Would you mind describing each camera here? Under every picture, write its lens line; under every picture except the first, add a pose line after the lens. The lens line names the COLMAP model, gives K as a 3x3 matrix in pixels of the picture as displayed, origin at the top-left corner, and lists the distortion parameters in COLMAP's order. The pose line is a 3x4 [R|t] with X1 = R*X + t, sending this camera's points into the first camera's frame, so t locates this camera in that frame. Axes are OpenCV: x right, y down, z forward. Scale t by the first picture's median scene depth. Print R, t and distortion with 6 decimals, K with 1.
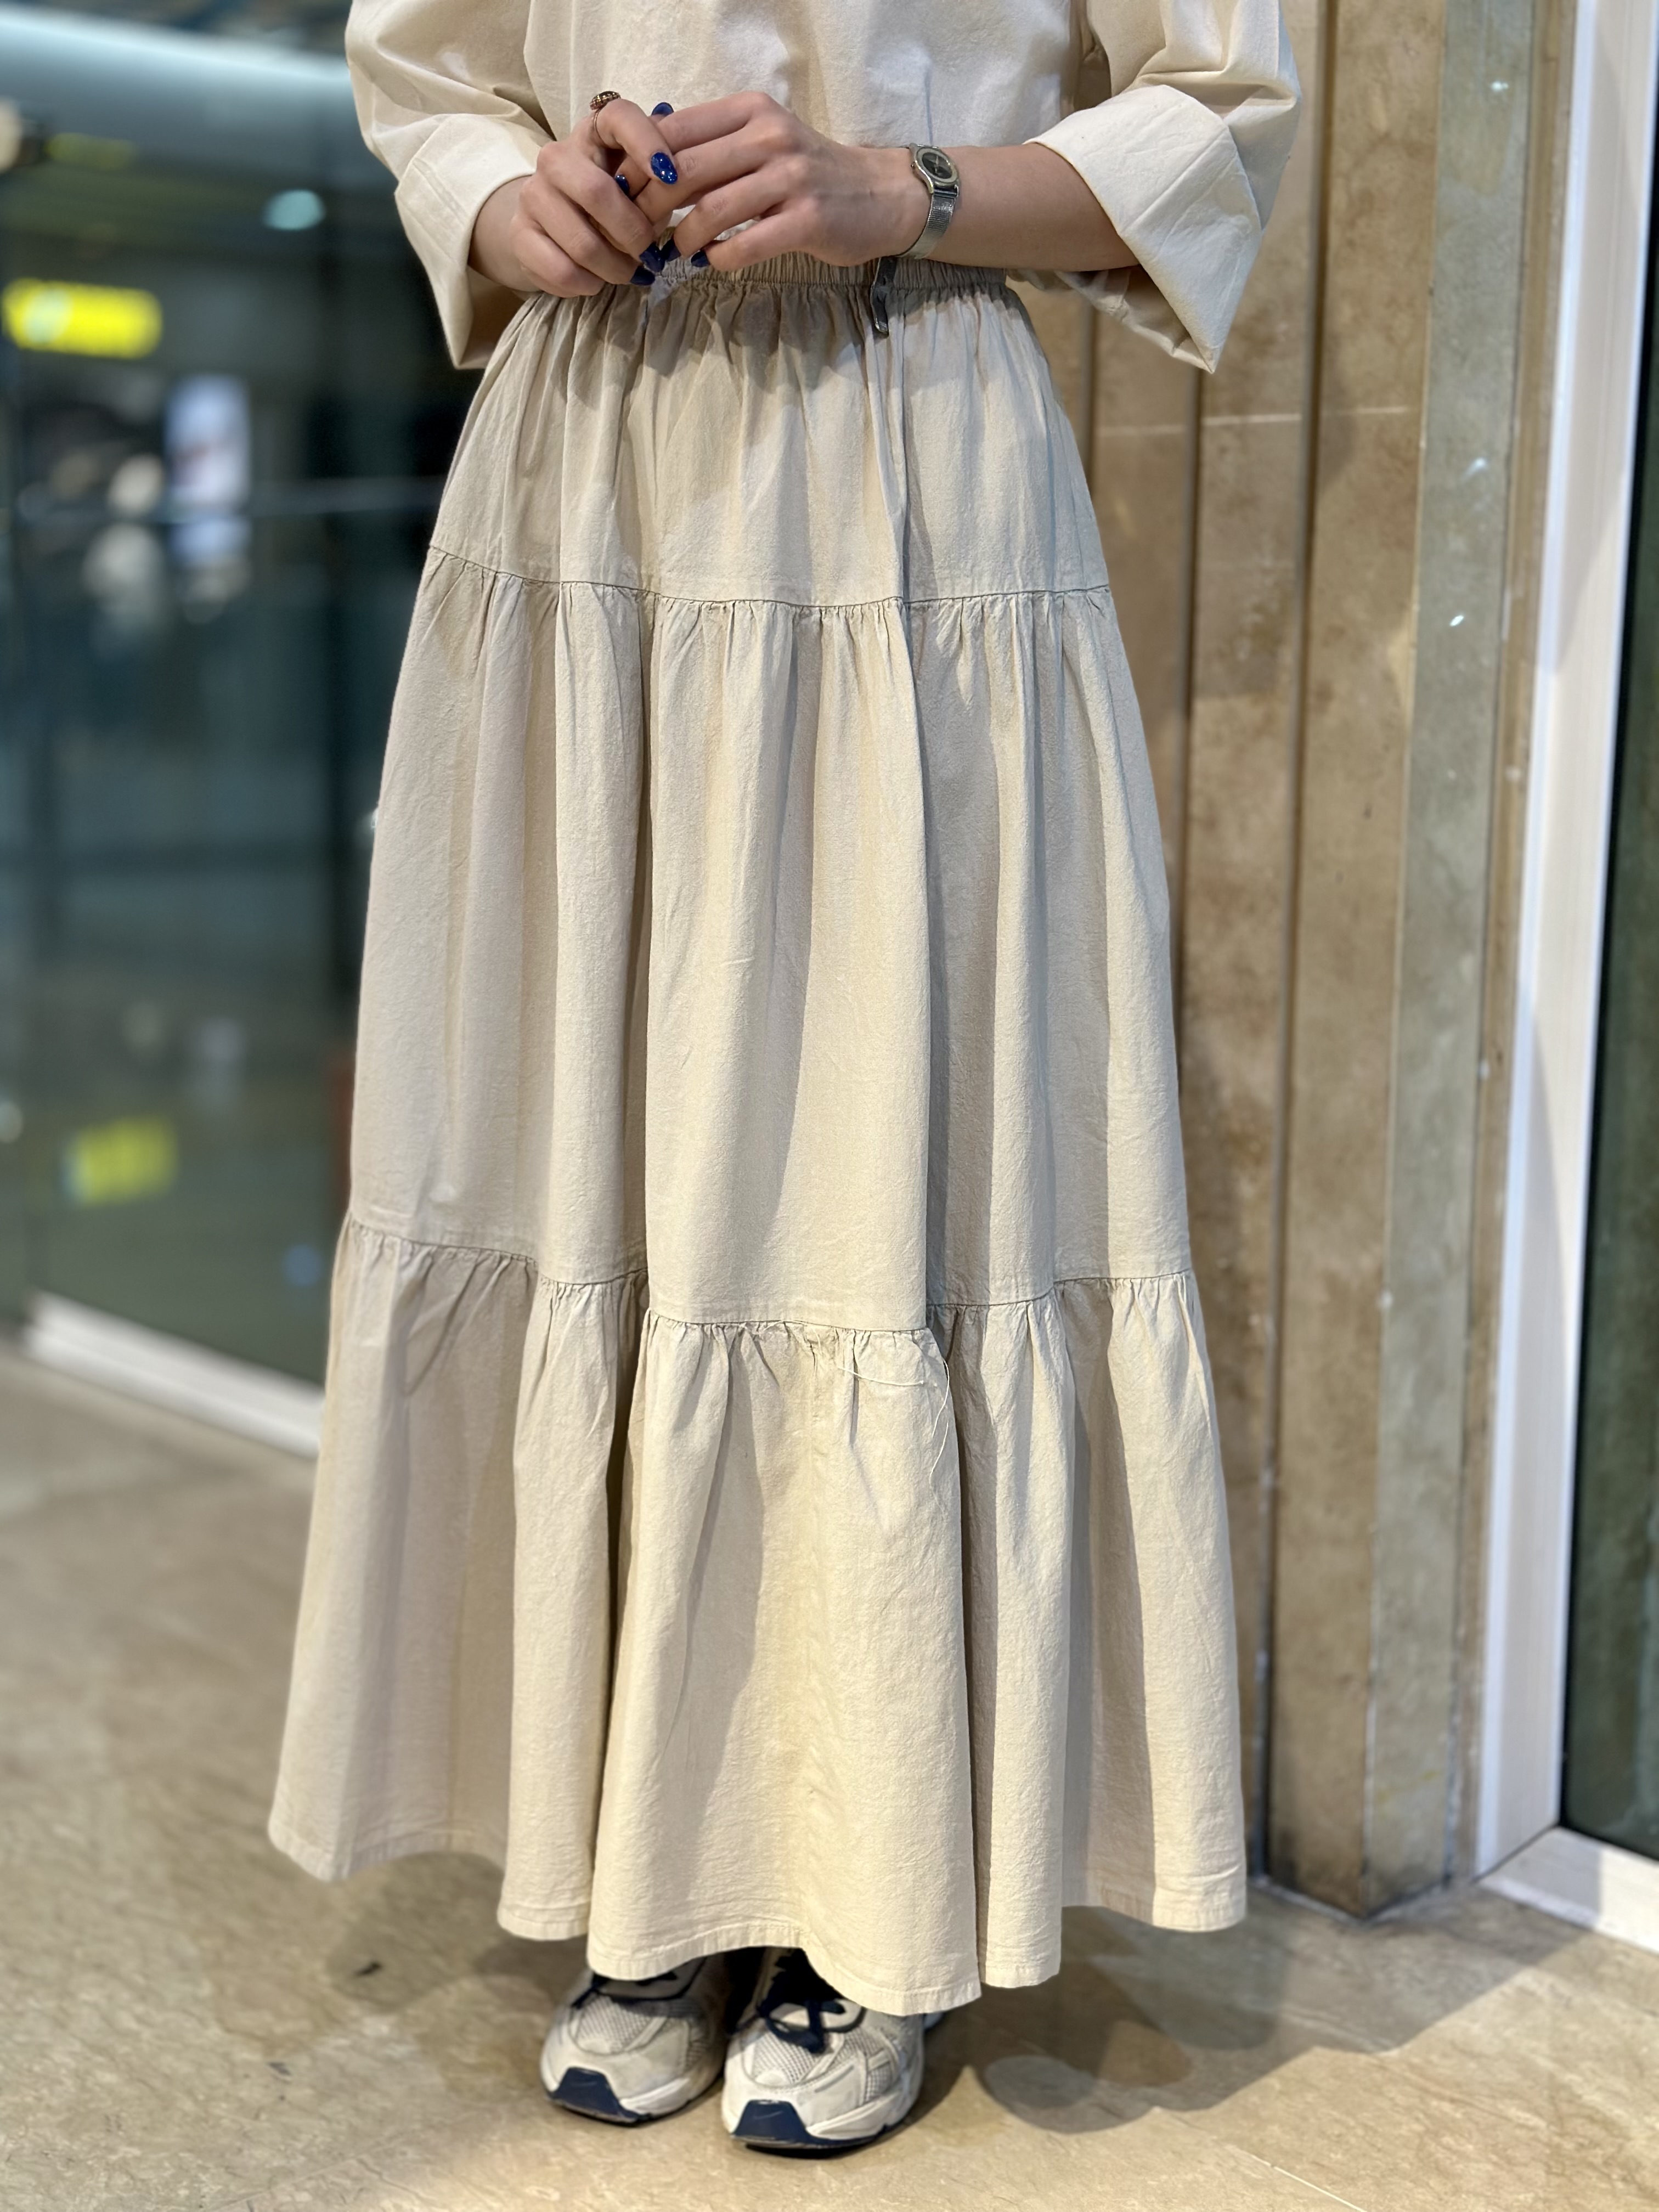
lens RADIAL K [[3076.0, 0, 842.5], [0, 3076.0, 1119.7], [0, 0, 1]] dist [0.115203, 0.000000]
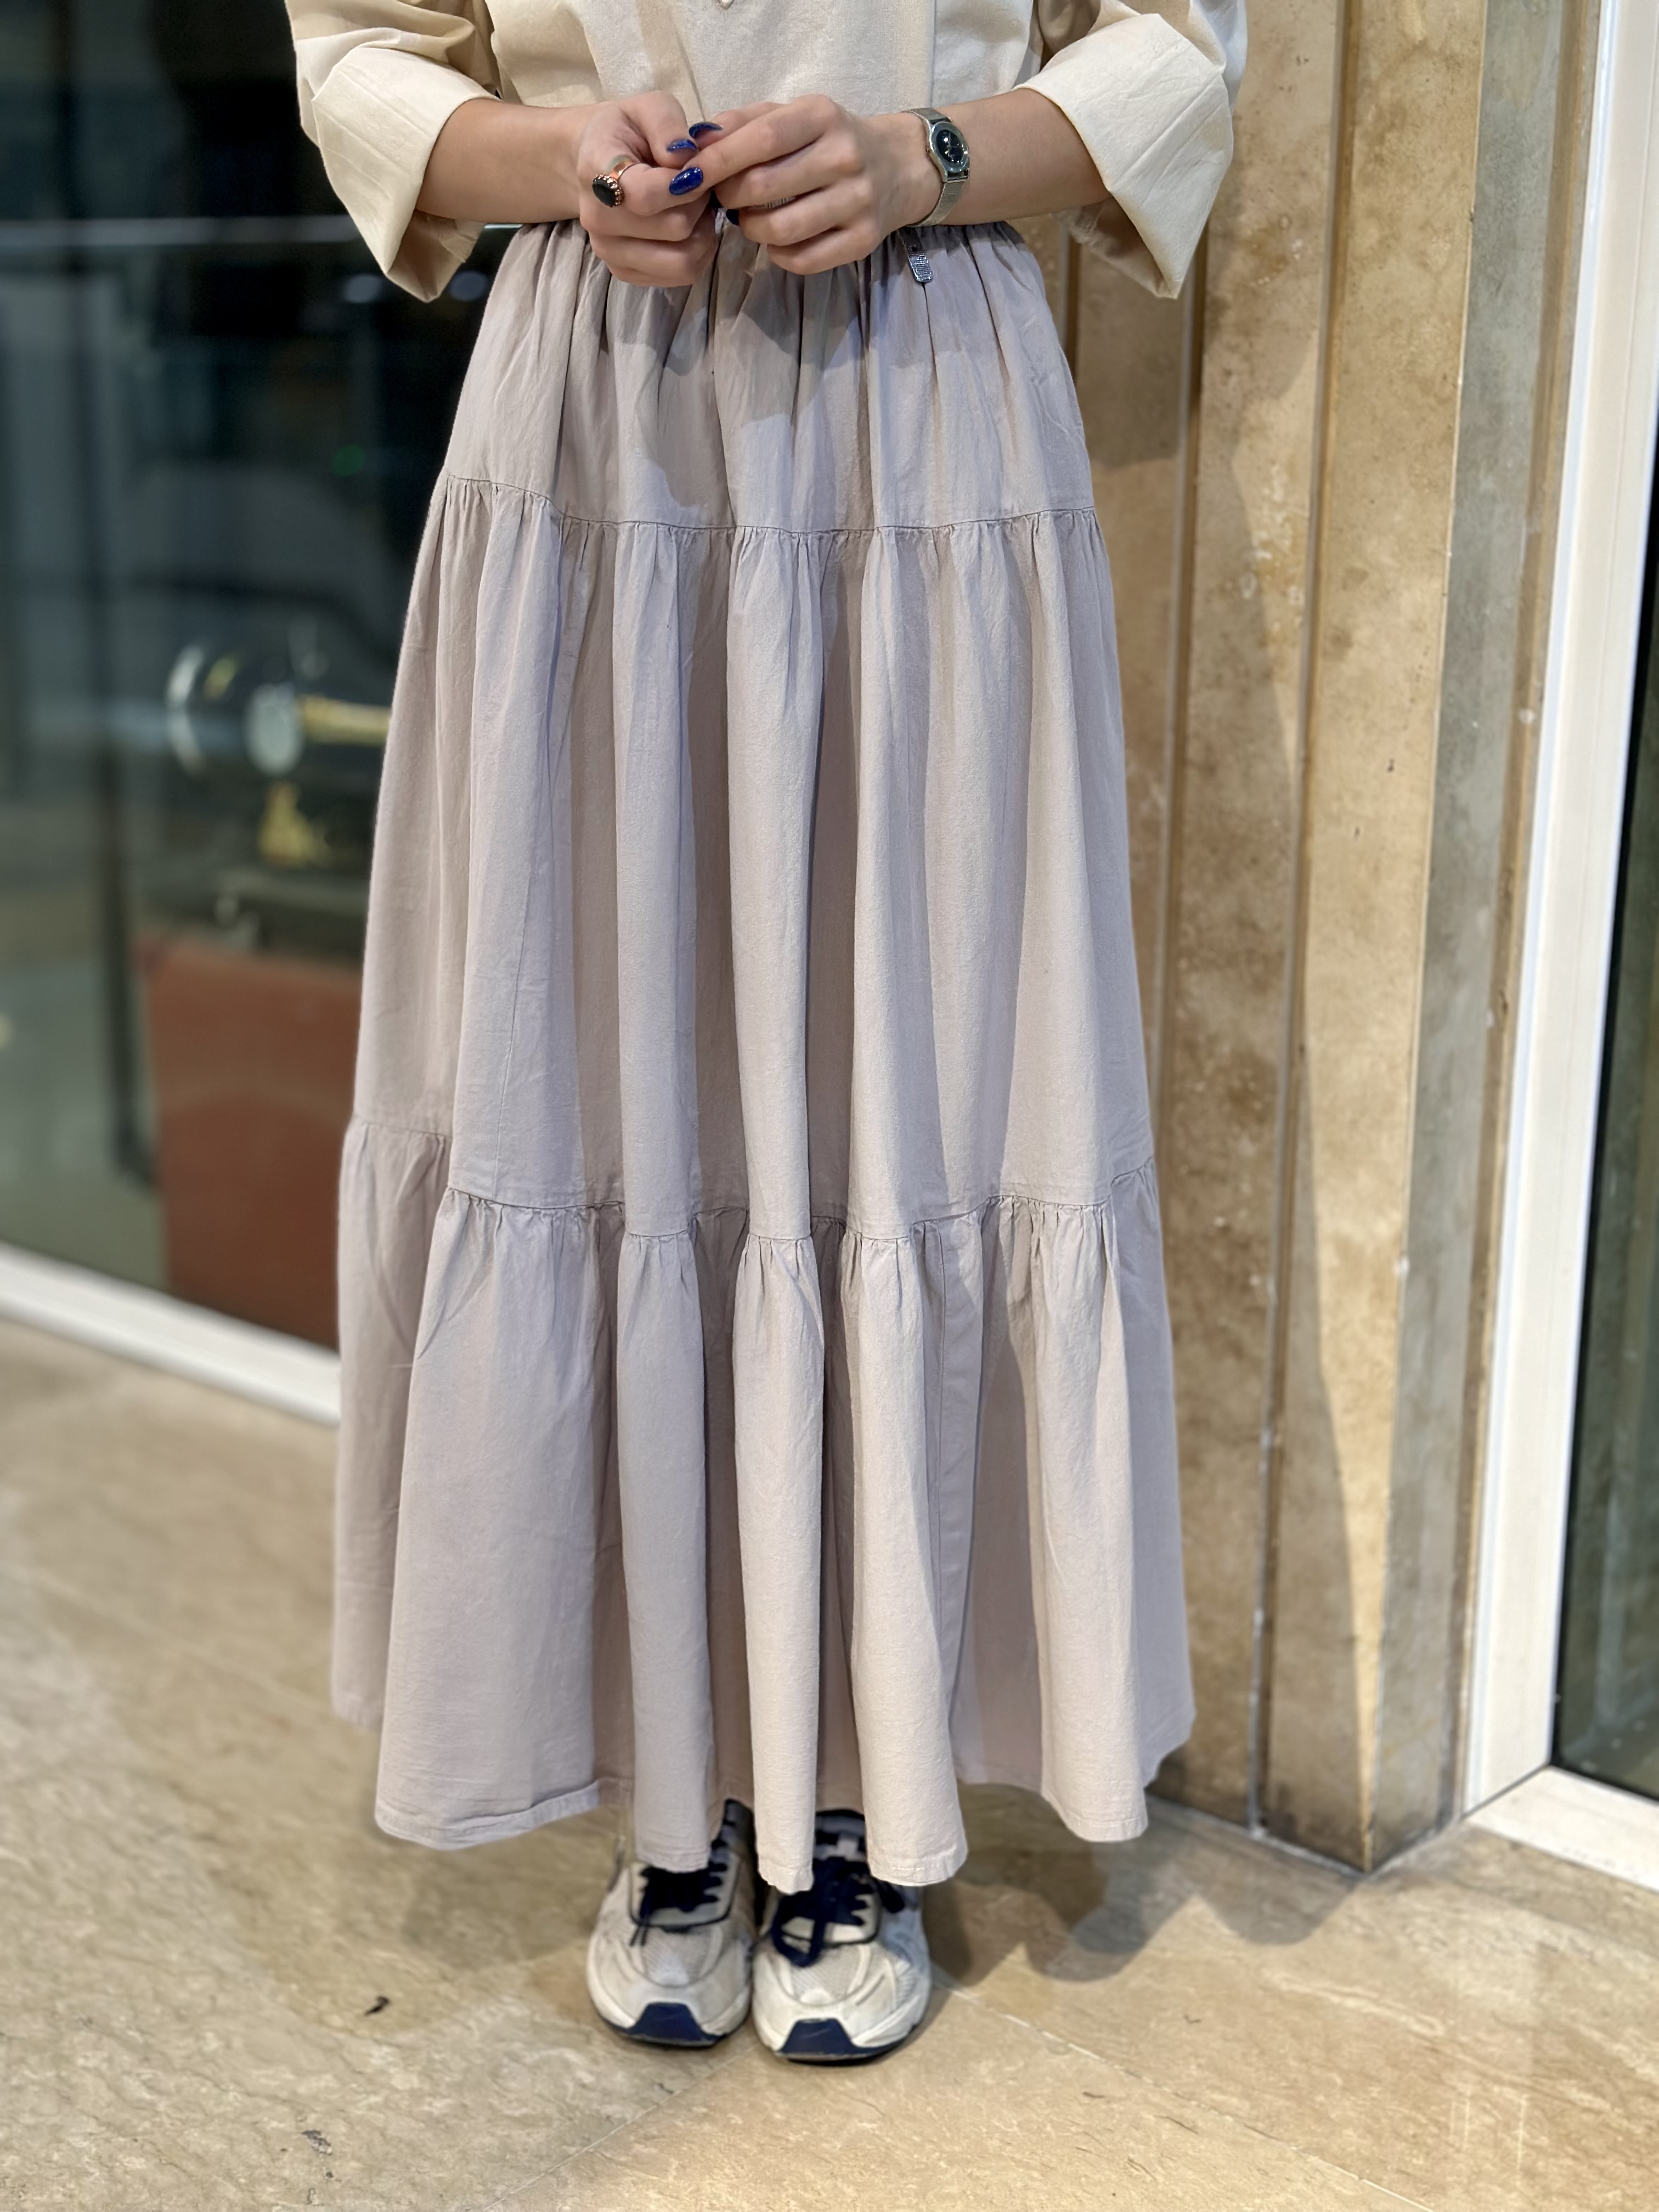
lens RADIAL K [[3076.0, 0, 824.7], [0, 3076.0, 1114.8], [0, 0, 1]] dist [0.115203, 0.000000]
pose [[0.991615, -0.034848, 0.124438, -0.125518], [0.022238, 0.994605, 0.101324, -0.092470], [-0.127297, -0.097707, 0.987040, 0.066461]]
